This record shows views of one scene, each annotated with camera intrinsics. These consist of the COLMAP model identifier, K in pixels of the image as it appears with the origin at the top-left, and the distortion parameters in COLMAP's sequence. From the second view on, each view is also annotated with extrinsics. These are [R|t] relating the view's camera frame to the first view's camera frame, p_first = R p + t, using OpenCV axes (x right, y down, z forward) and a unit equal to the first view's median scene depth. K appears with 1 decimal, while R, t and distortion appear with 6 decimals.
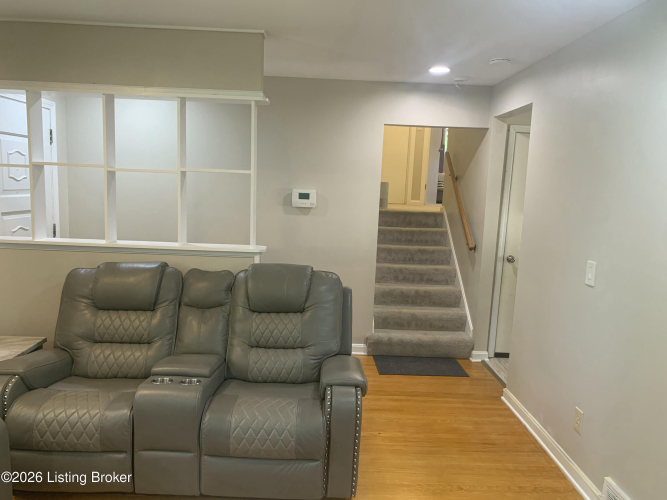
lens RADIAL K [[512.6, 0, 336.1], [0, 512.6, 262.4], [0, 0, 1]] dist [0.061548, -0.086196]
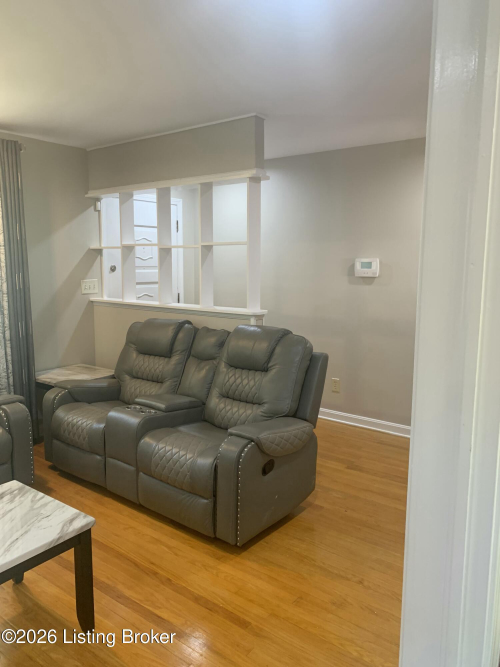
lens RADIAL K [[512.6, 0, 250.0], [0, 512.6, 333.5], [0, 0, 1]] dist [0.061548, -0.086196]
pose [[0.774042, 0.051721, -0.631018, 0.557796], [-0.067275, 0.997734, -0.000744, 0.022492], [0.629550, 0.043027, 0.775768, 0.155667]]
